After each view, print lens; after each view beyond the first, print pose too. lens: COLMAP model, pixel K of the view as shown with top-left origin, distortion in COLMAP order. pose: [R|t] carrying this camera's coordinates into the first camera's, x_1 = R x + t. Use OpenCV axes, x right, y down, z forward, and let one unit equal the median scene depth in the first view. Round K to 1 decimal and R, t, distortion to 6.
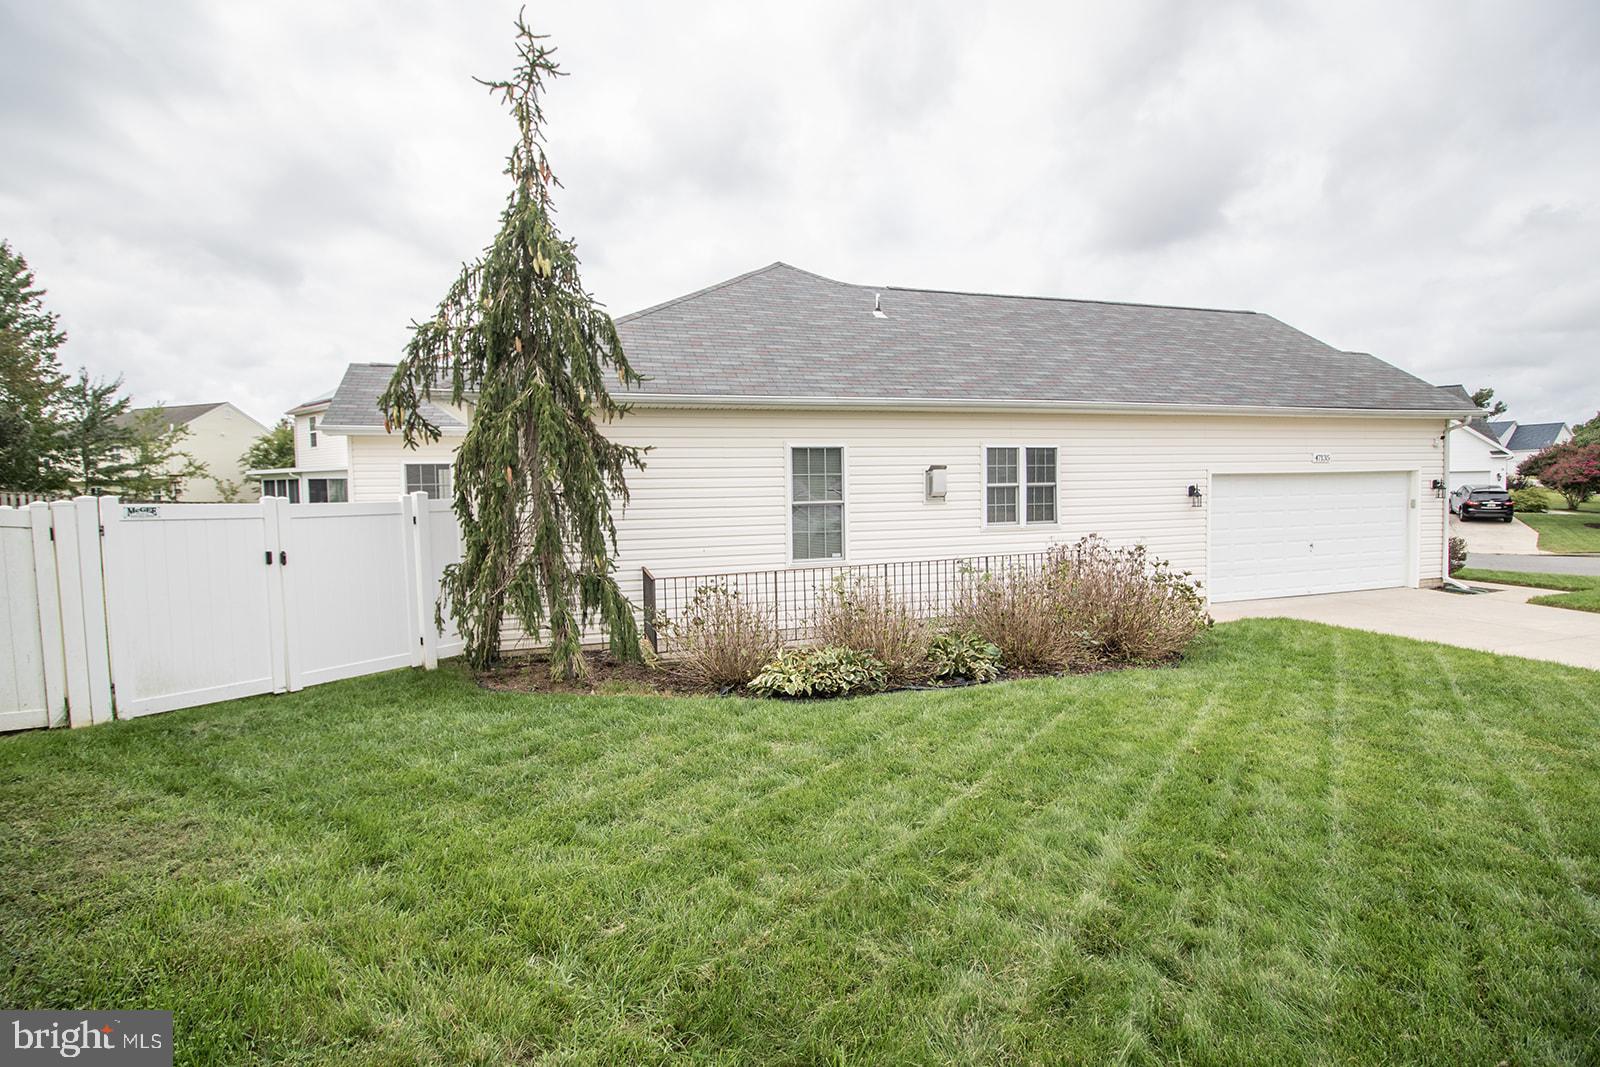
lens RADIAL K [[732.3, 0, 808.7], [0, 732.3, 527.0], [0, 0, 1]] dist [-0.016170, -0.006591]
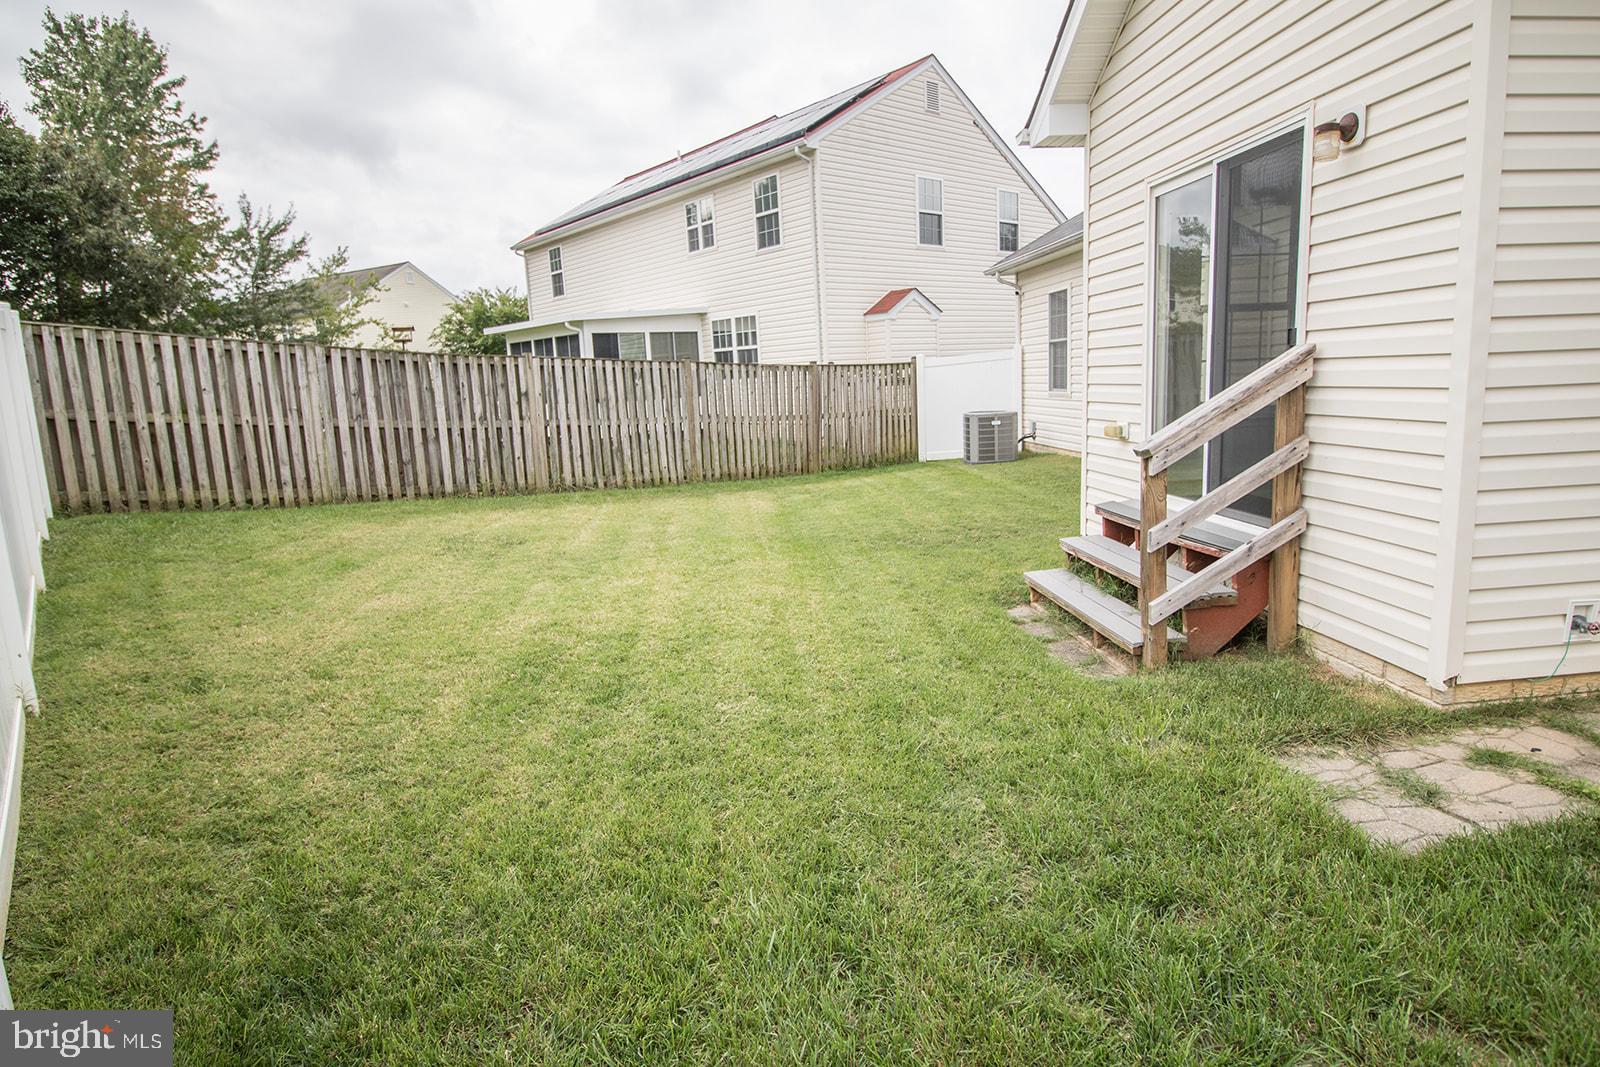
lens RADIAL K [[855.8, 0, 800.0], [0, 855.8, 525.2], [0, 0, 1]] dist [0.002693, -0.012704]
pose [[0.974439, 0.008461, -0.224491, -0.289647], [0.018700, 0.992767, 0.118588, 0.008066], [0.223871, -0.119755, 0.967234, 0.269888]]
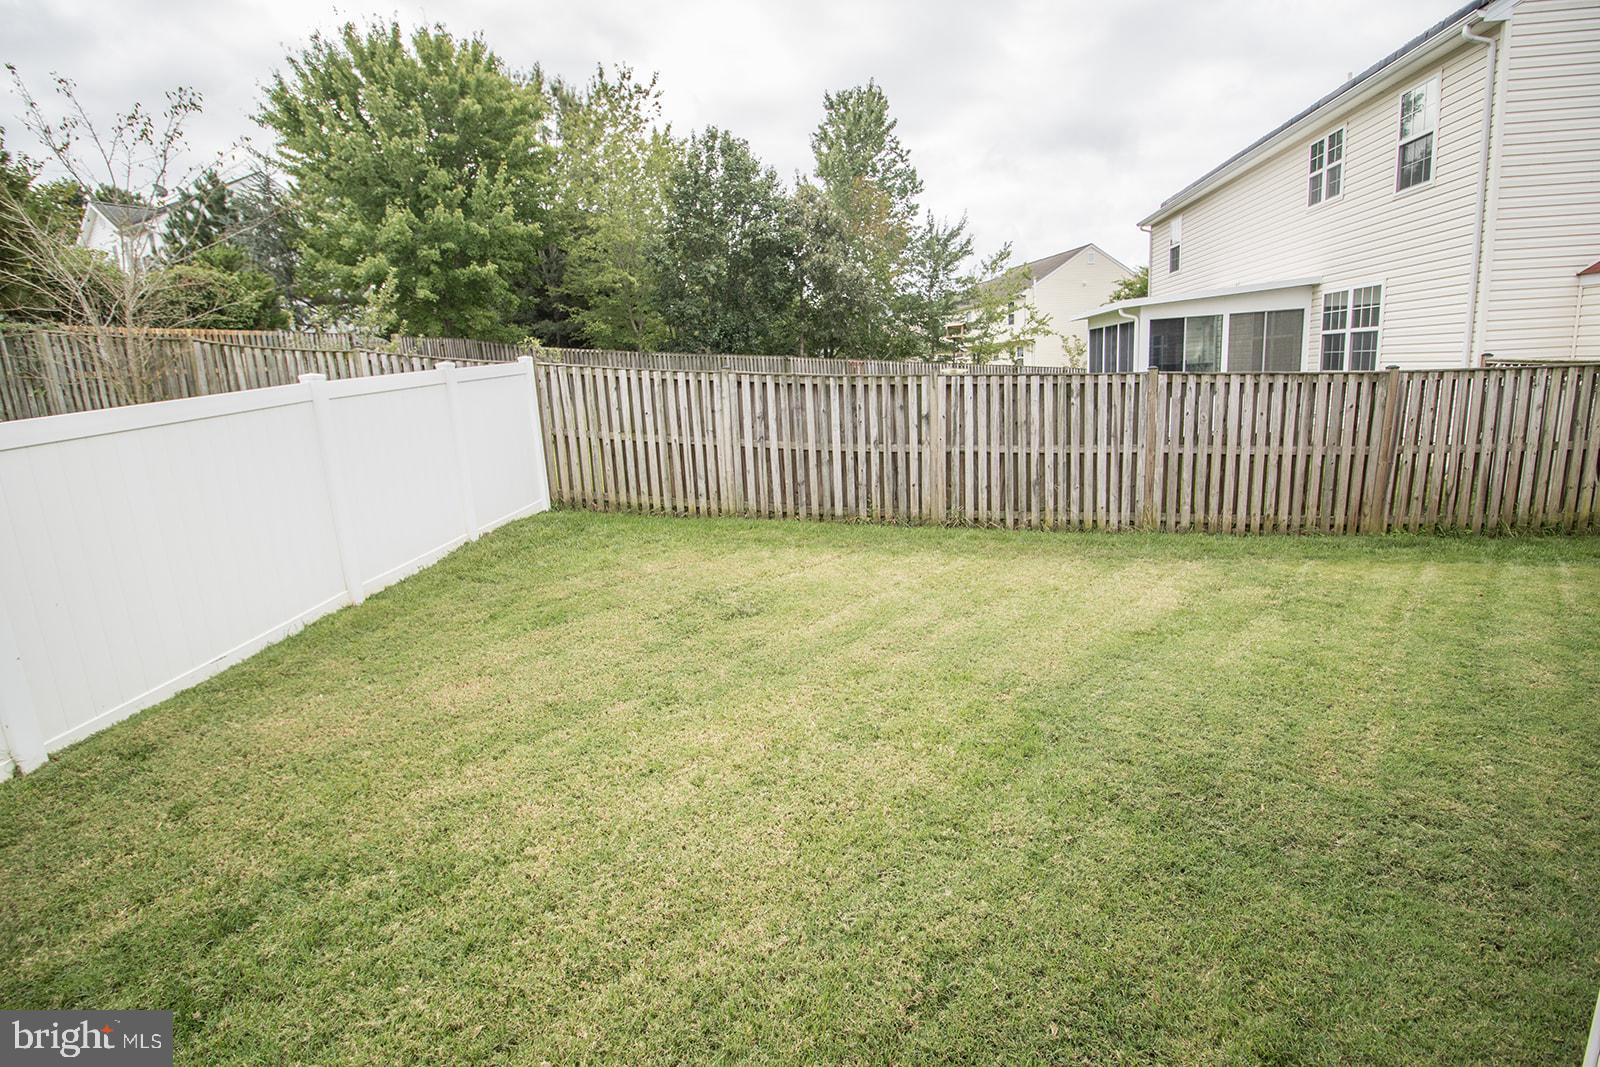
lens RADIAL K [[732.3, 0, 799.9], [0, 732.3, 528.7], [0, 0, 1]] dist [-0.016170, -0.006591]
pose [[0.473260, 0.168405, -0.864676, -0.259965], [0.003180, 0.981224, 0.192845, -0.015926], [0.880917, -0.094015, 0.463838, 0.409651]]
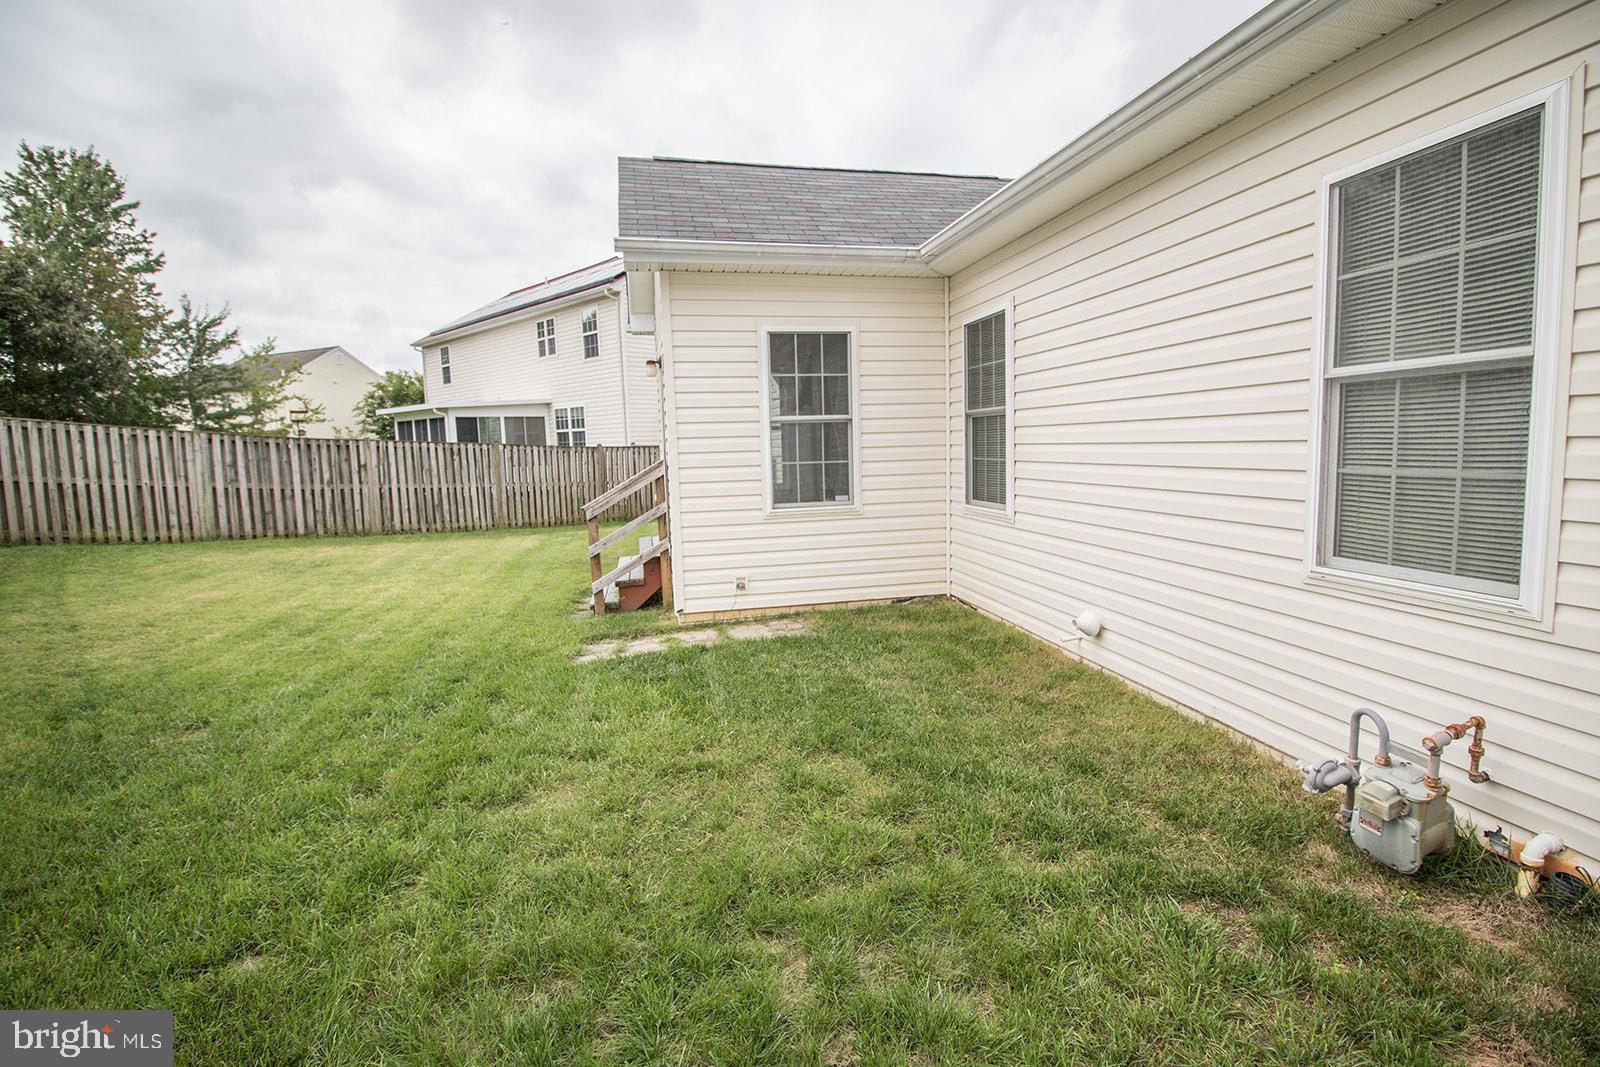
lens RADIAL K [[732.3, 0, 811.1], [0, 732.3, 524.8], [0, 0, 1]] dist [-0.016170, -0.006591]
pose [[0.995597, -0.000064, -0.093737, -0.184715], [0.005430, 0.998360, 0.056987, 0.005954], [0.093579, -0.057245, 0.993965, 0.194665]]
